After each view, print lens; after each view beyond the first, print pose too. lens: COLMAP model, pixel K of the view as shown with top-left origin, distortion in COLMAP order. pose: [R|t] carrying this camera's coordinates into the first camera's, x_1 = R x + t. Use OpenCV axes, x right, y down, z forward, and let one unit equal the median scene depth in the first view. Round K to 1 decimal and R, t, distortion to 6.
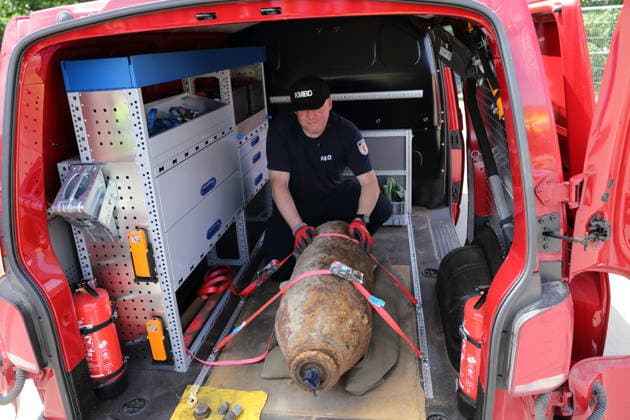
lens RADIAL K [[494.8, 0, 315.0], [0, 494.8, 210.0], [0, 0, 1]] dist [-0.119528, 0.146052]
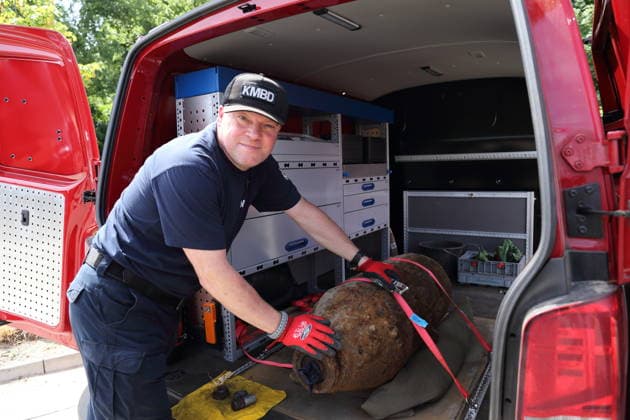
lens RADIAL K [[429.8, 0, 313.4], [0, 429.8, 208.6], [0, 0, 1]] dist [-0.111295, 0.088166]
pose [[0.910974, 0.071304, -0.406253, 0.265867], [-0.156883, 0.970815, -0.181399, 0.166437], [0.381462, 0.228984, 0.895574, 0.193497]]
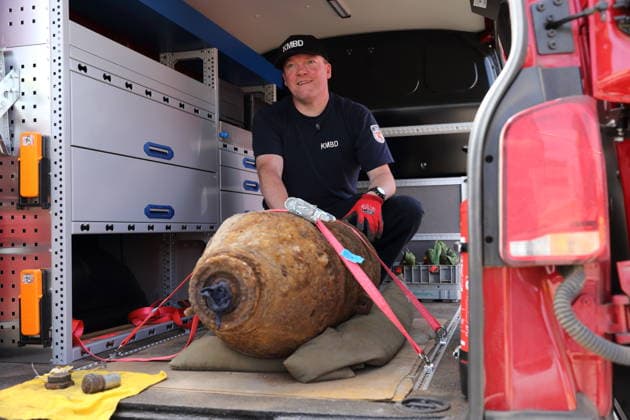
lens RADIAL K [[664.1, 0, 315.0], [0, 664.1, 210.0], [0, 0, 1]] dist [0.015380, 0.064599]
pose [[0.988957, 0.032905, -0.144507, 0.217182], [-0.082067, 0.933493, -0.349078, 0.472908], [0.123409, 0.357082, 0.925885, 0.138488]]
